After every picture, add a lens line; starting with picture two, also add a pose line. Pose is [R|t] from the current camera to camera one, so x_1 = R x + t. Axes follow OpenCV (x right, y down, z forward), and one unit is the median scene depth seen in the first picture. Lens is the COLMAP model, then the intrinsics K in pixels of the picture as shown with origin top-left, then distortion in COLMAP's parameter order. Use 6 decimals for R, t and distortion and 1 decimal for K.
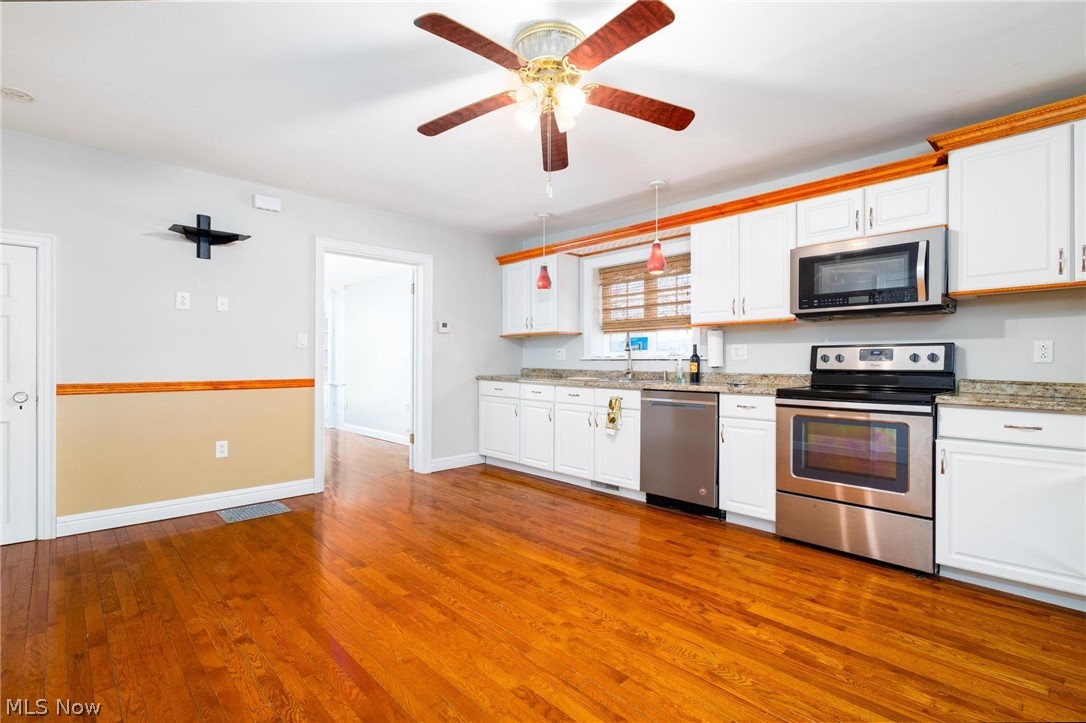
lens RADIAL K [[463.0, 0, 516.2], [0, 463.0, 363.1], [0, 0, 1]] dist [0.000753, -0.000071]
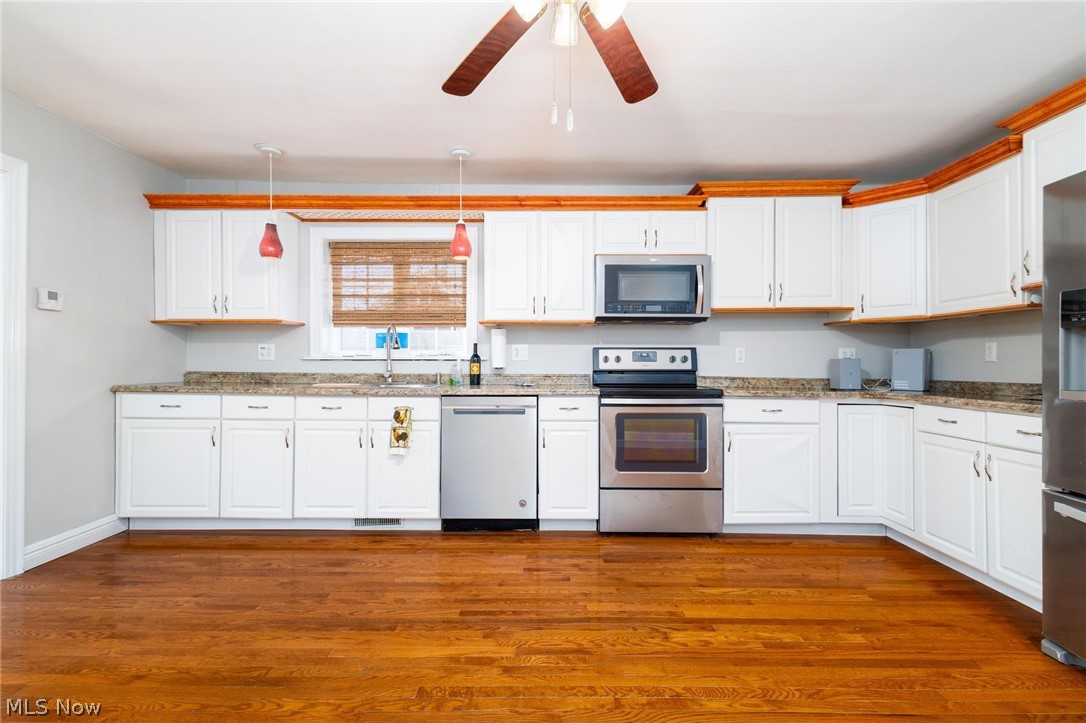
lens RADIAL K [[497.5, 0, 507.0], [0, 497.5, 361.0], [0, 0, 1]] dist [0.003676, 0.000132]
pose [[0.702020, 0.000143, 0.712158, -0.326300], [0.001550, 0.999997, -0.001728, -0.004698], [-0.712156, 0.002317, 0.702017, 0.332832]]
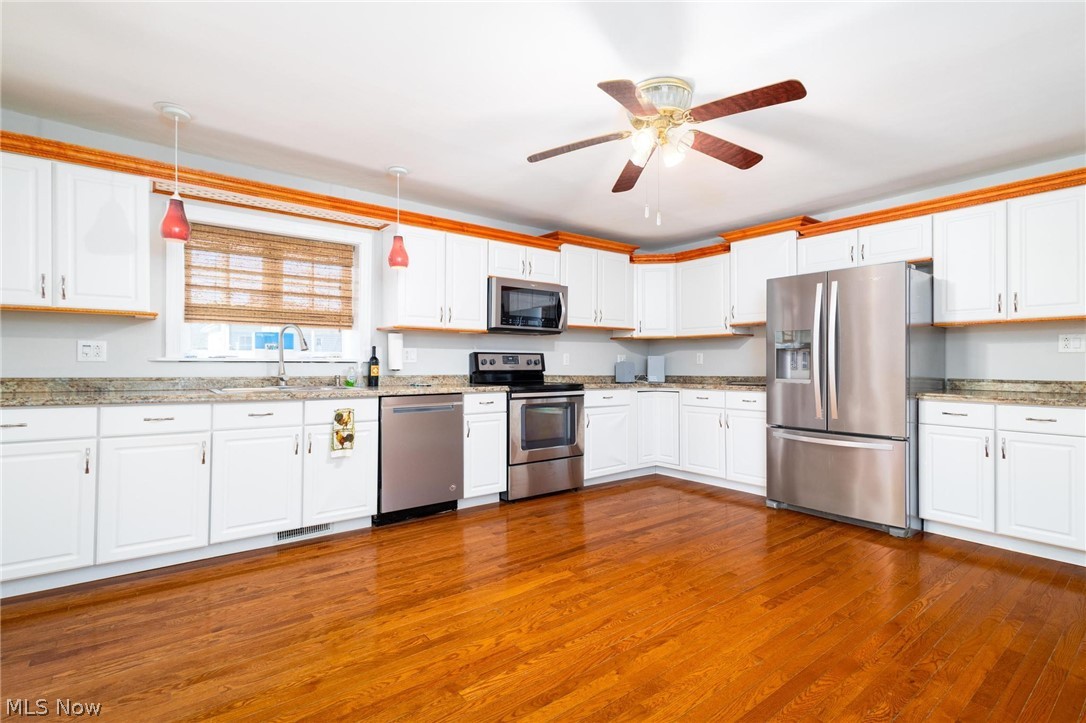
lens RADIAL K [[528.0, 0, 487.3], [0, 528.0, 359.0], [0, 0, 1]] dist [0.001376, -0.000176]
pose [[0.136962, 0.007344, 0.990549, -0.794693], [-0.000278, 0.999973, -0.007375, -0.007863], [-0.990576, 0.000734, 0.136960, 0.766349]]
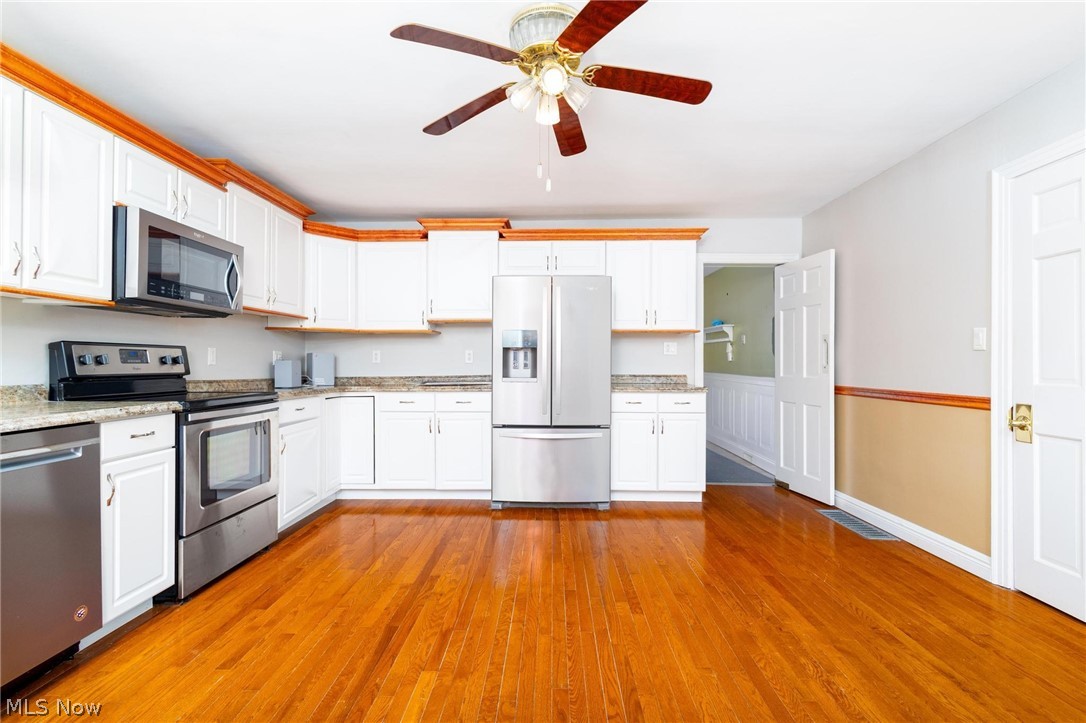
lens RADIAL K [[543.0, 0, 543.0], [0, 543.0, 361.5], [0, 0, 1]] dist [0.002799, 0.000434]
pose [[-0.743886, -0.001930, 0.668304, -0.401084], [-0.002363, 0.999997, 0.000258, -0.009609], [-0.668303, -0.001387, -0.743888, 1.123477]]
